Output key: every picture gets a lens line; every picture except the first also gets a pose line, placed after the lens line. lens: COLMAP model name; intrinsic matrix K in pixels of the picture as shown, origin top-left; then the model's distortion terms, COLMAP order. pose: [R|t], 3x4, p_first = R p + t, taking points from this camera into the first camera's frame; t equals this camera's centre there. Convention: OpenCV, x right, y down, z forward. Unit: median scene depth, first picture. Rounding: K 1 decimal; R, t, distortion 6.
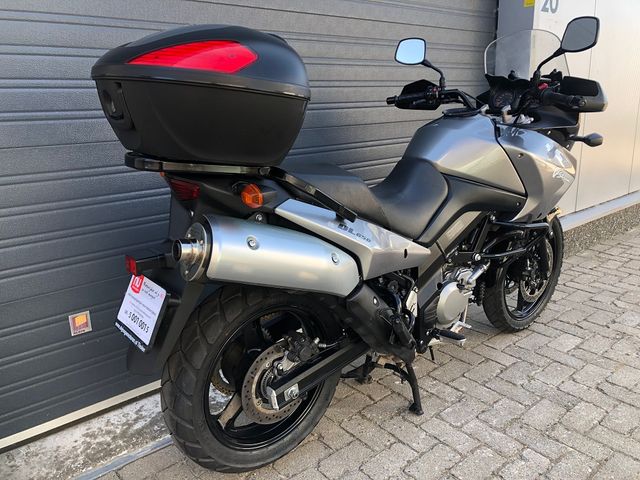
lens RADIAL K [[526.9, 0, 315.9], [0, 526.9, 239.2], [0, 0, 1]] dist [0.020262, -0.016801]
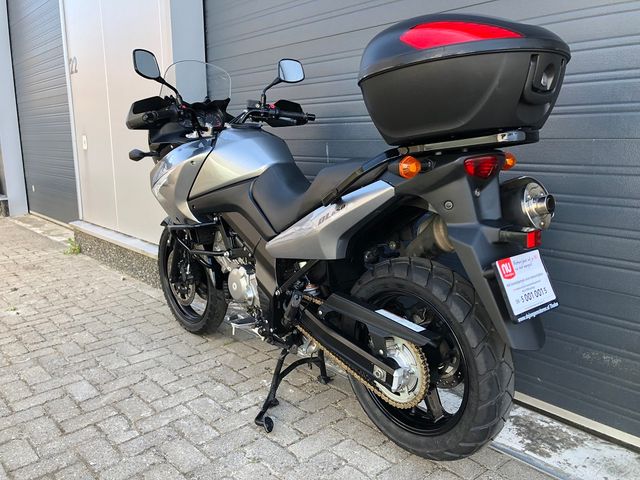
lens RADIAL K [[526.9, 0, 315.9], [0, 526.9, 239.2], [0, 0, 1]] dist [0.020262, -0.016801]
pose [[0.006950, 0.216882, -0.976173, 1.256933], [-0.245892, 0.946594, 0.208560, -0.265895], [0.969272, 0.238584, 0.059909, 1.098203]]
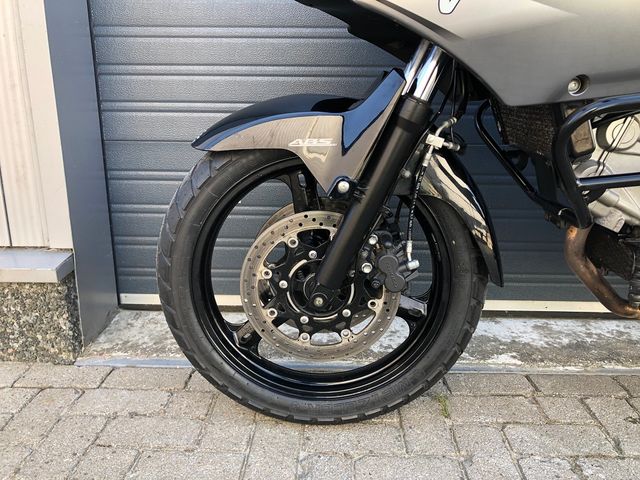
lens RADIAL K [[526.9, 0, 315.9], [0, 526.9, 239.2], [0, 0, 1]] dist [0.020262, -0.016801]
pose [[0.735994, 0.203407, -0.645708, 0.191058], [-0.196154, 0.976954, 0.084173, 0.133524], [0.647948, 0.064707, 0.758931, 0.456781]]
